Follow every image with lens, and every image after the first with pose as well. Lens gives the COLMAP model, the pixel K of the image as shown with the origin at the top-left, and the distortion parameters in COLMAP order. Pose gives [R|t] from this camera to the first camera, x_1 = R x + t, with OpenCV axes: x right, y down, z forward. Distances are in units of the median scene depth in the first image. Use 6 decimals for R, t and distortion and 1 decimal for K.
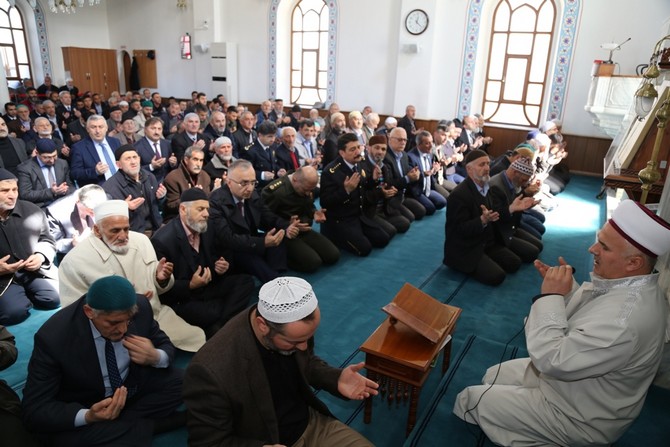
lens RADIAL K [[466.6, 0, 335.0], [0, 466.6, 223.5], [0, 0, 1]] dist [-0.101456, 0.002579]
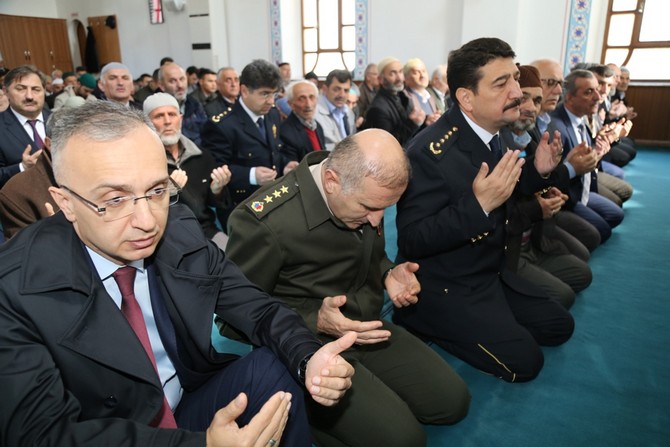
lens RADIAL K [[528.3, 0, 335.0], [0, 528.3, 223.5], [0, 0, 1]] dist [-0.046817, 0.003612]
pose [[0.998228, -0.040053, -0.044006, -0.041225], [0.039264, 0.999055, -0.018647, -0.034594], [0.044711, 0.016886, 0.998857, 0.388389]]
